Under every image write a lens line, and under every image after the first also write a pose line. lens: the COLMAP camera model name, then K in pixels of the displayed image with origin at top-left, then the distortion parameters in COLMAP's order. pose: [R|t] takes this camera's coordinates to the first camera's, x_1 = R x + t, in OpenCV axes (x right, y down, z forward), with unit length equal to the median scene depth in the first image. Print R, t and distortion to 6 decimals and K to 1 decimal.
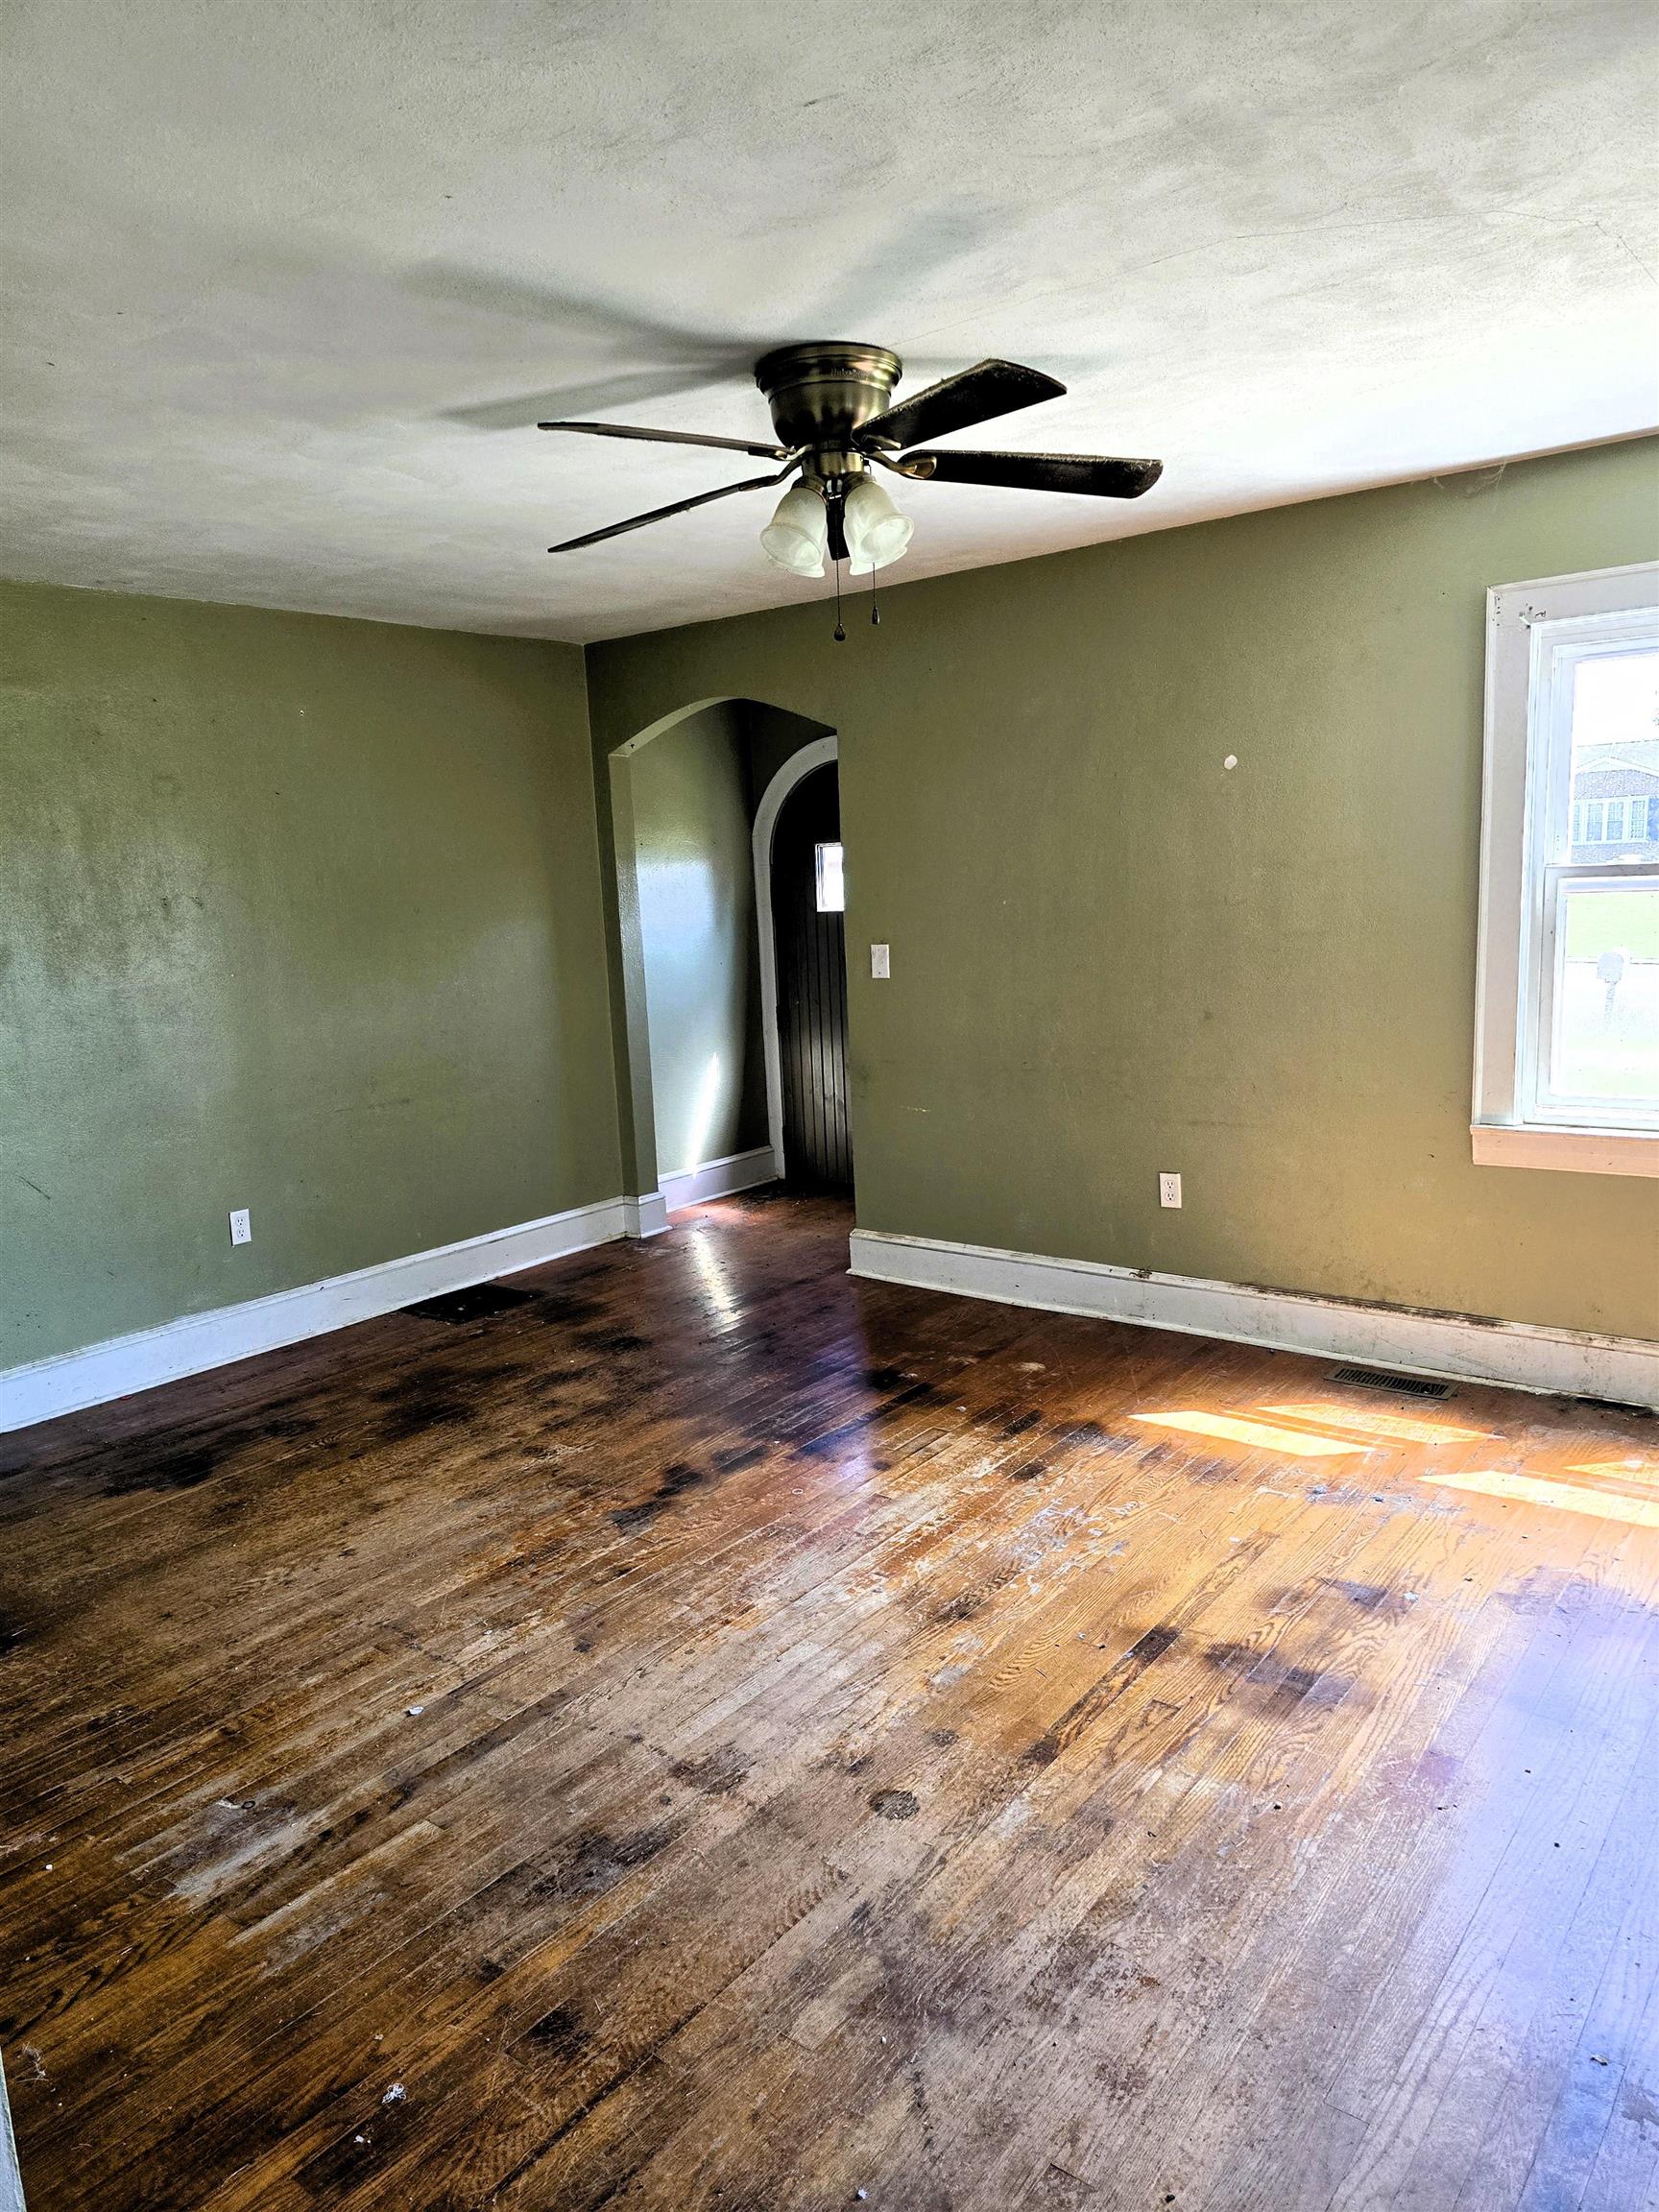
lens RADIAL K [[1486.4, 0, 805.9], [0, 1486.4, 1122.8], [0, 0, 1]] dist [0.071543, -0.063426]
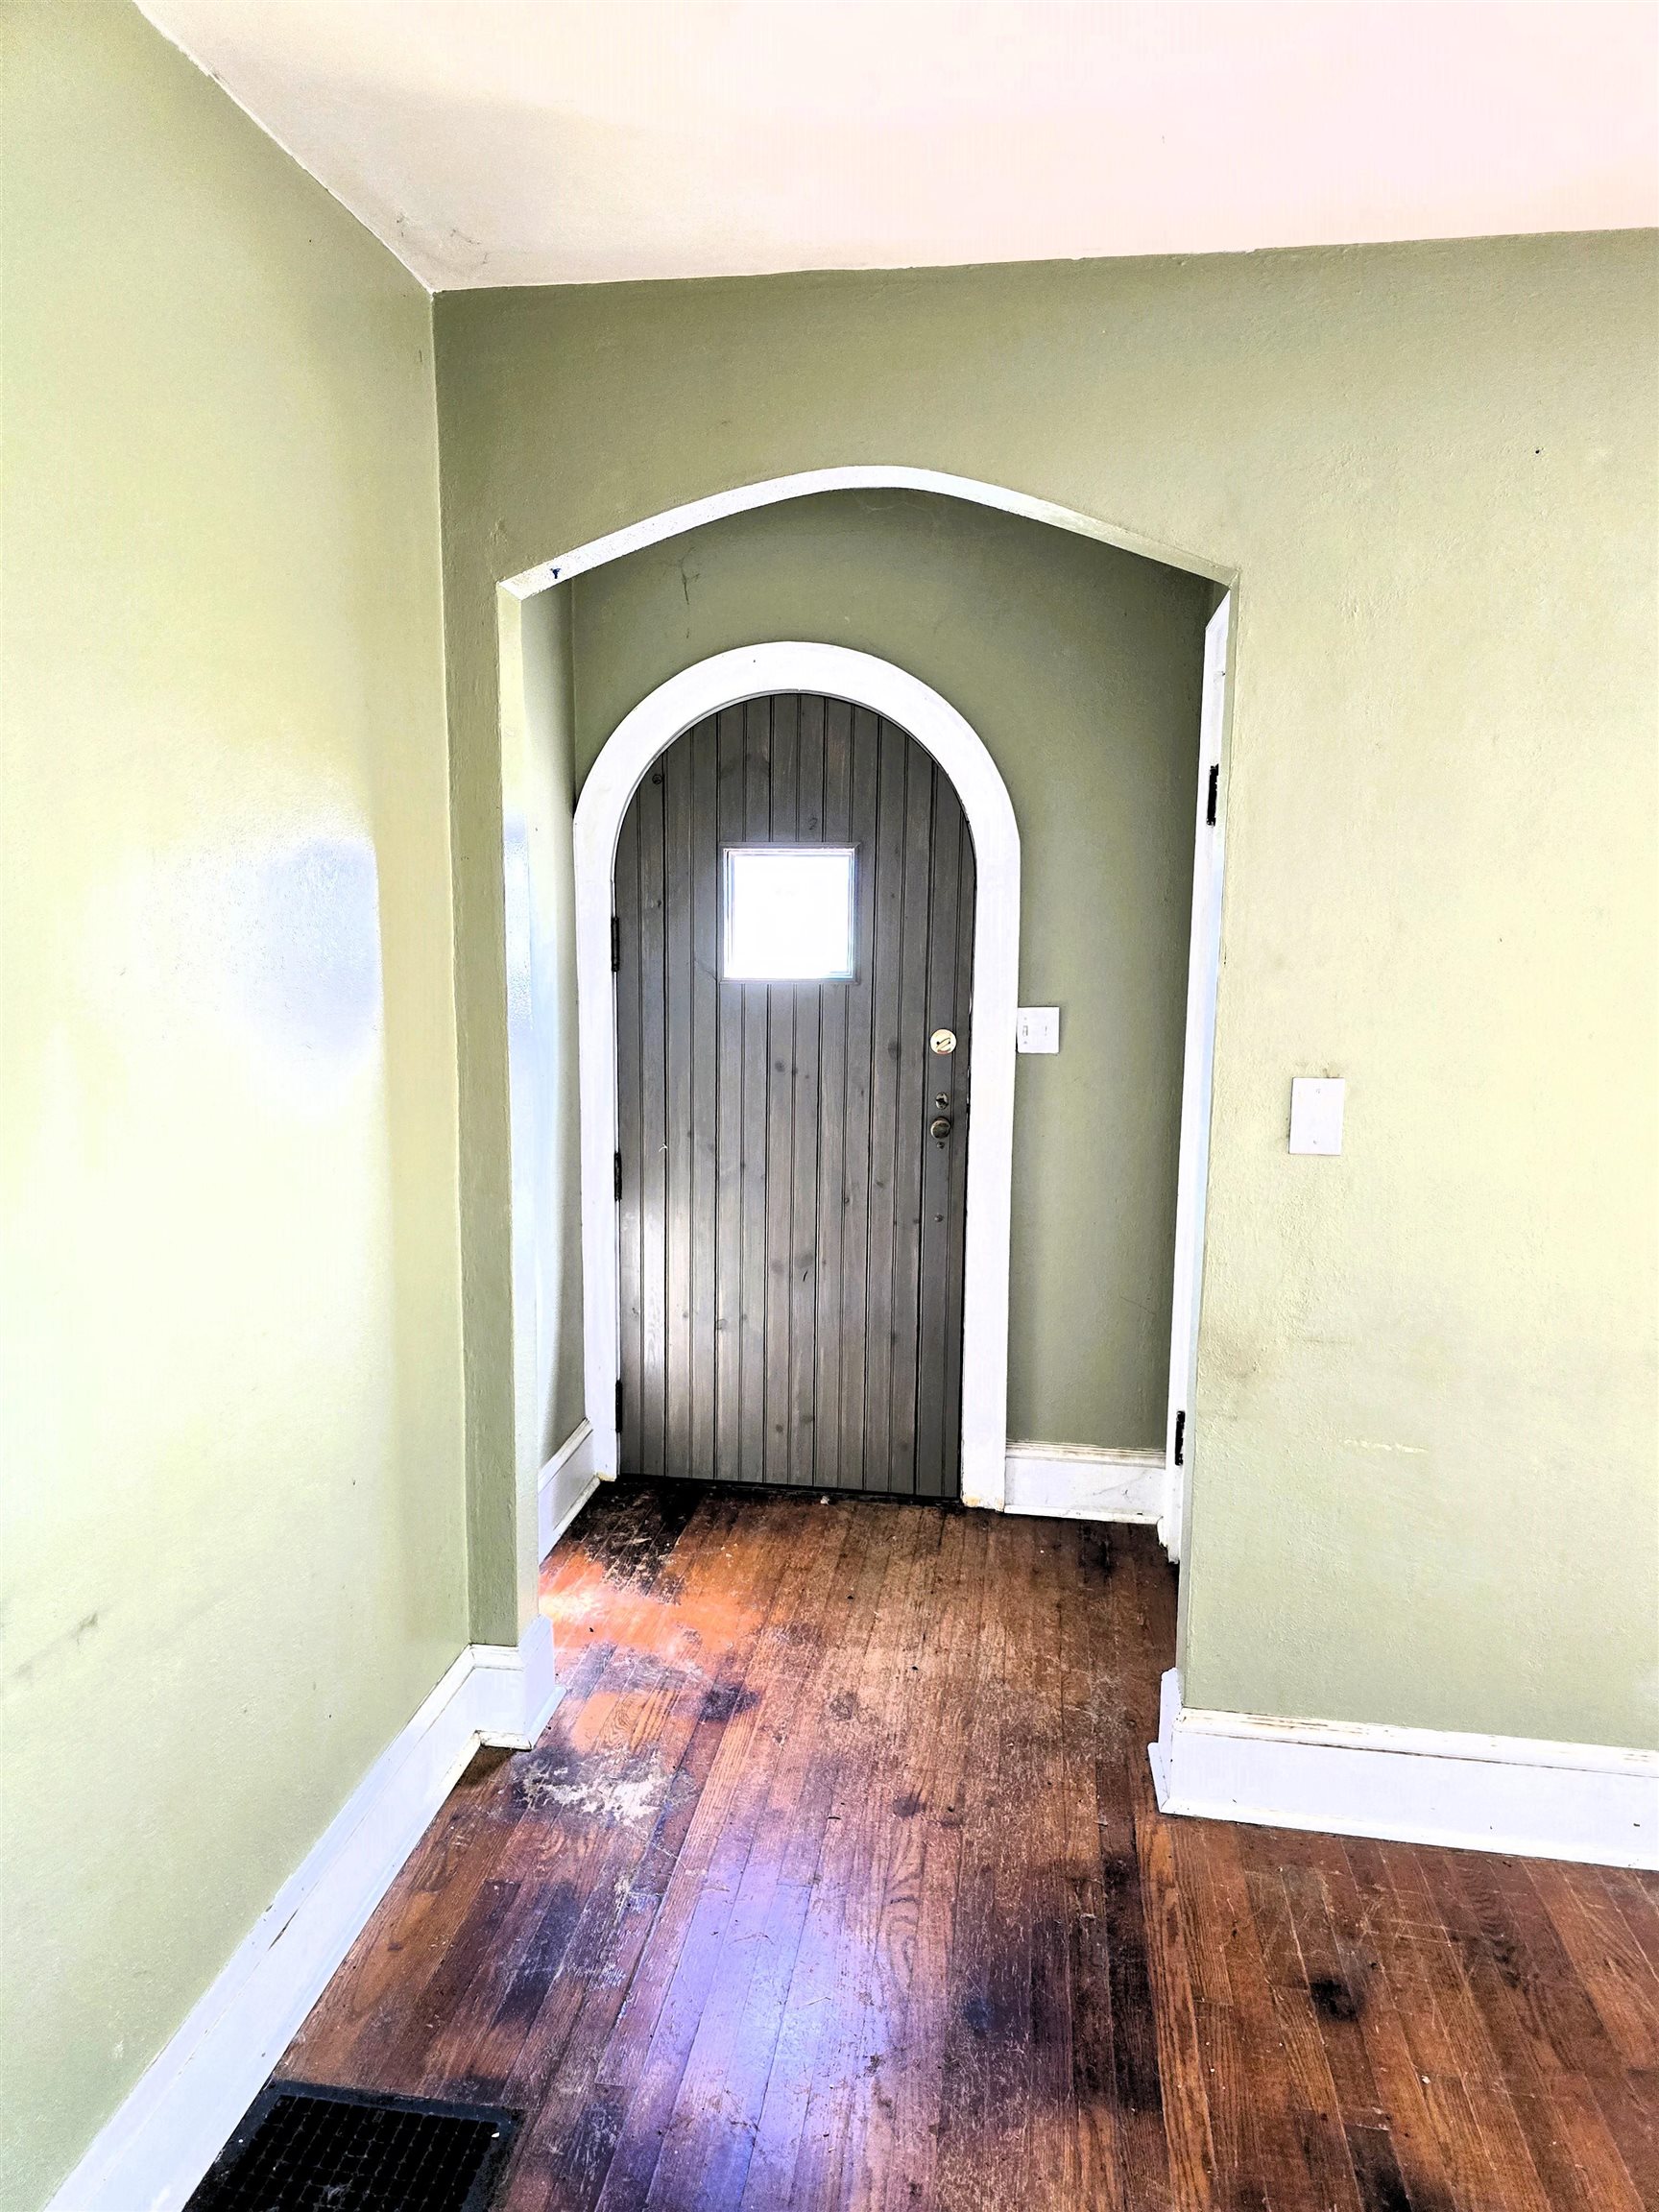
lens RADIAL K [[1486.4, 0, 815.9], [0, 1486.4, 1120.7], [0, 0, 1]] dist [0.071543, -0.063426]
pose [[0.857978, -0.015543, 0.513451, -0.546936], [0.032503, 0.999182, -0.024066, -0.183272], [-0.512657, 0.037337, 0.857781, 1.249838]]
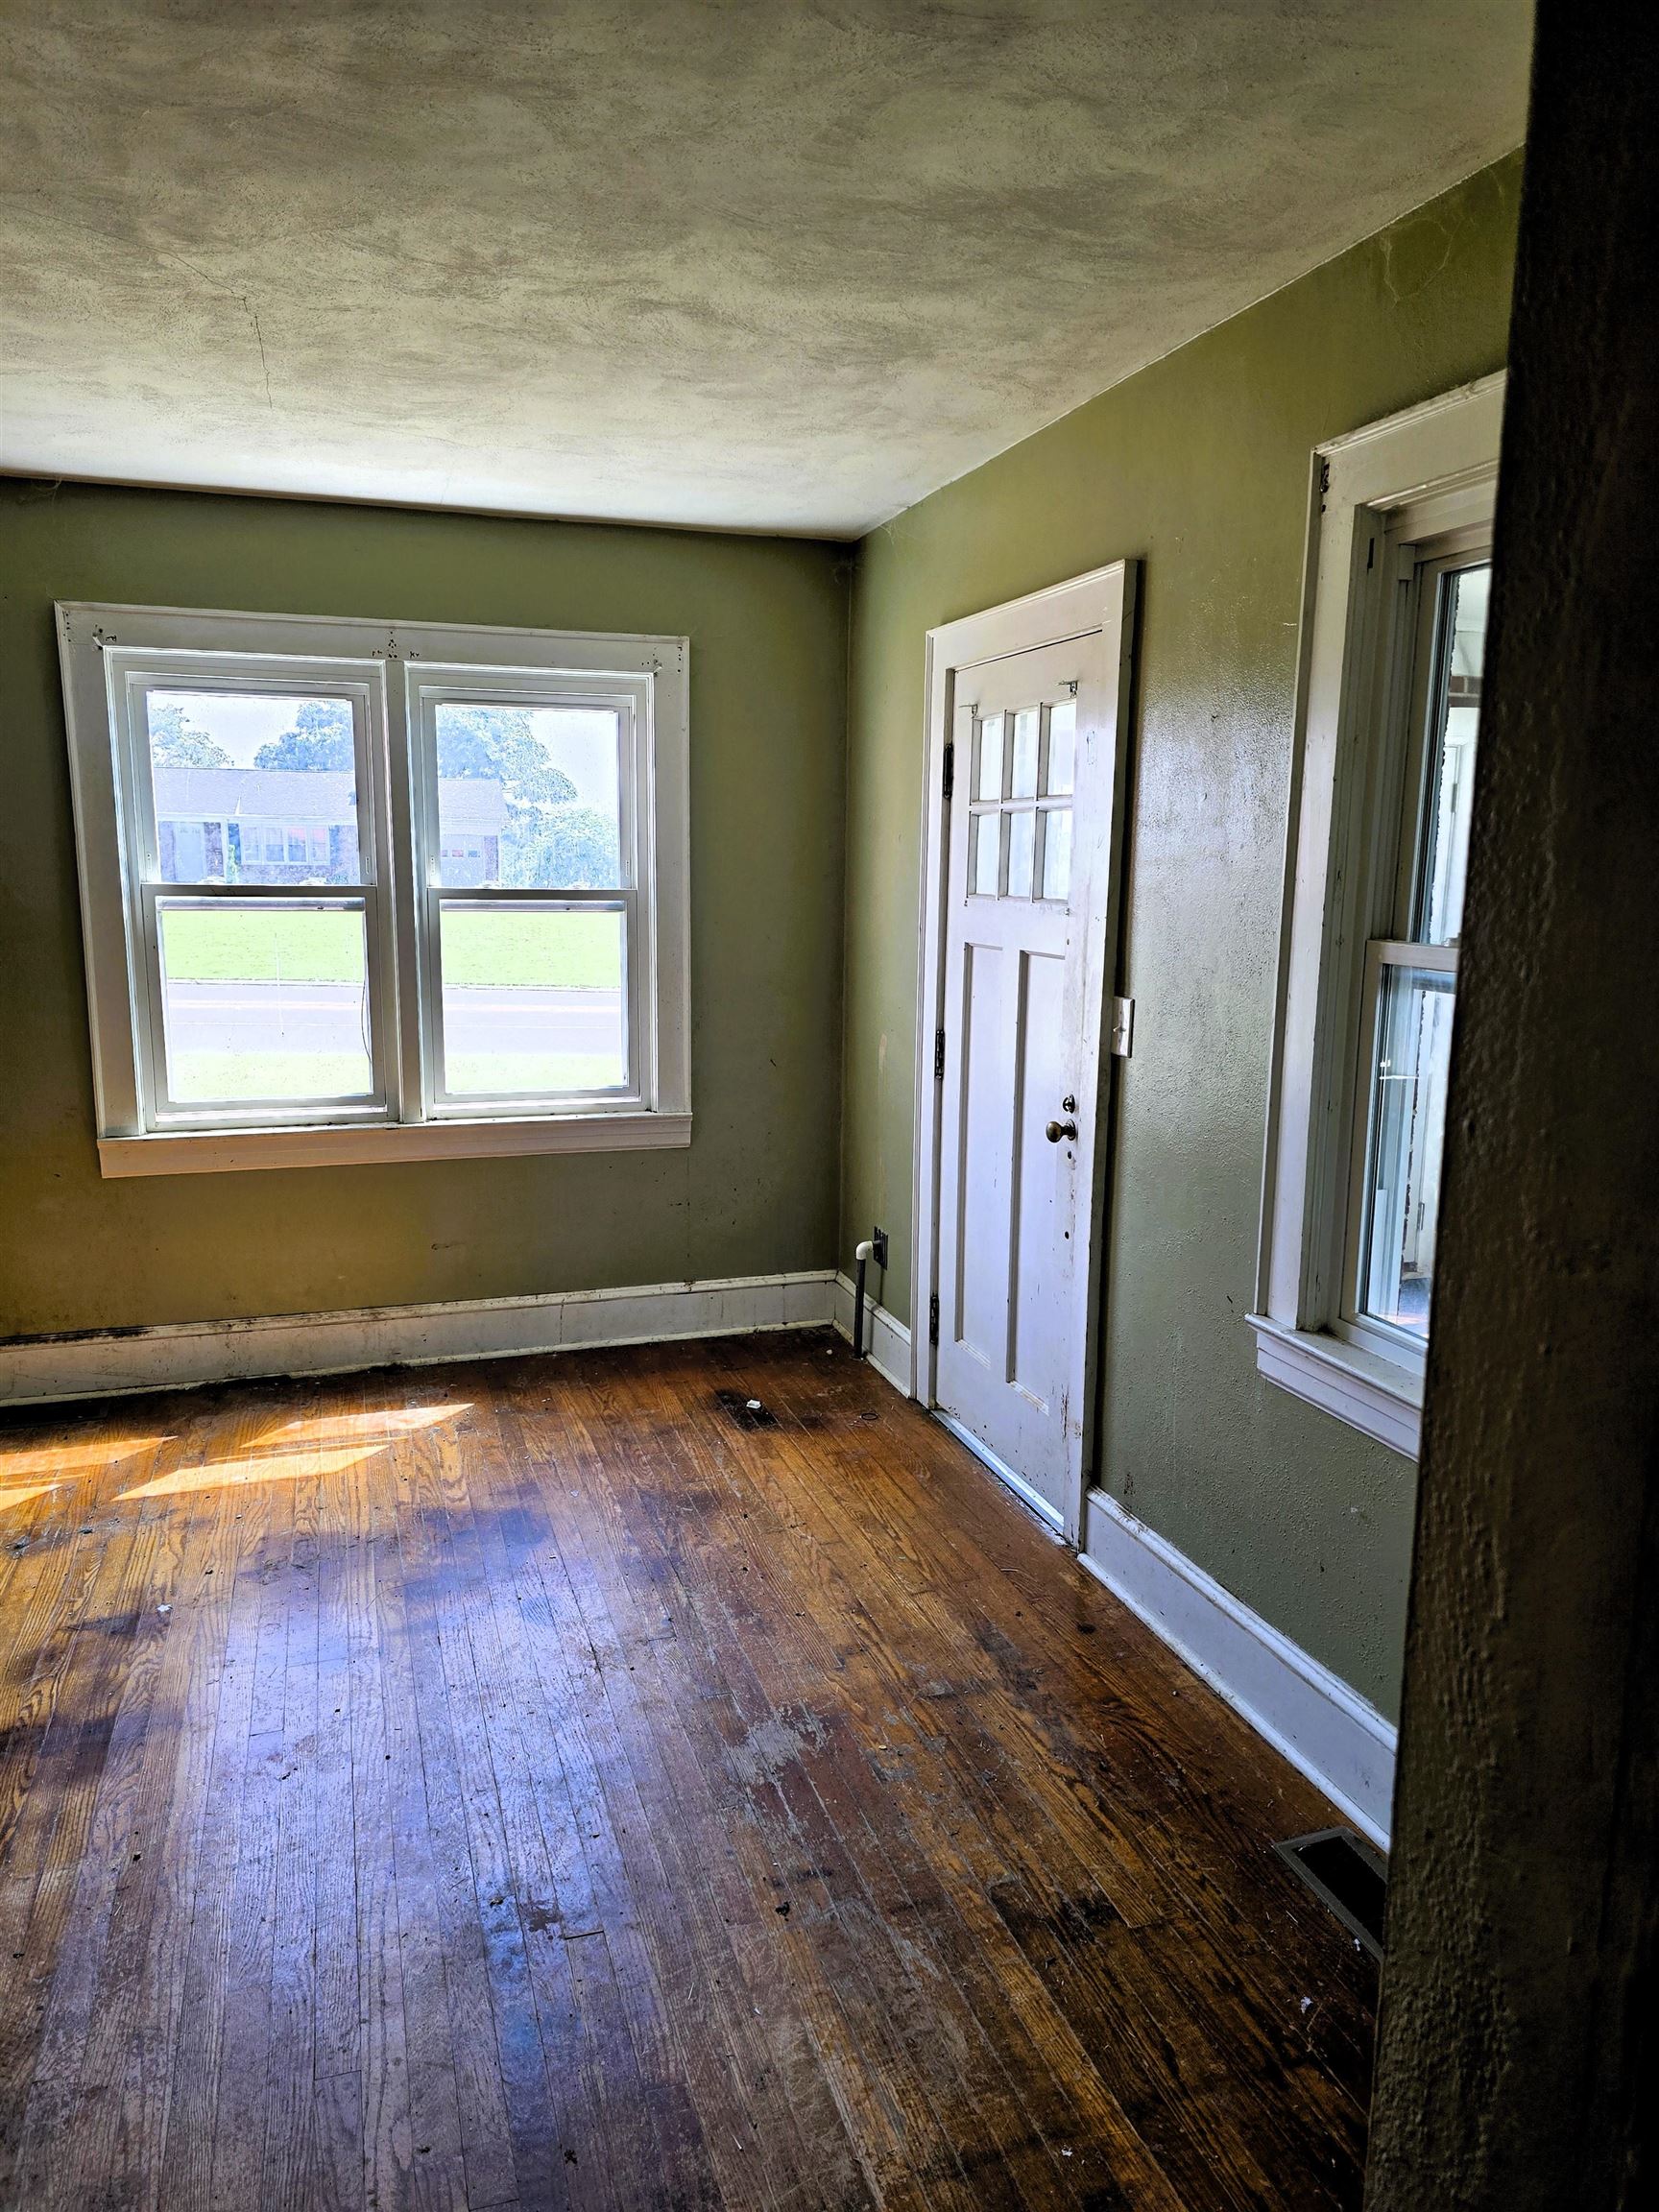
lens RADIAL K [[1486.4, 0, 806.1], [0, 1486.4, 1120.4], [0, 0, 1]] dist [0.071543, -0.063426]
pose [[0.560047, -0.093687, 0.823147, -0.160215], [0.104972, 0.993602, 0.041667, -0.004814], [-0.821784, 0.063072, 0.566298, 0.064797]]
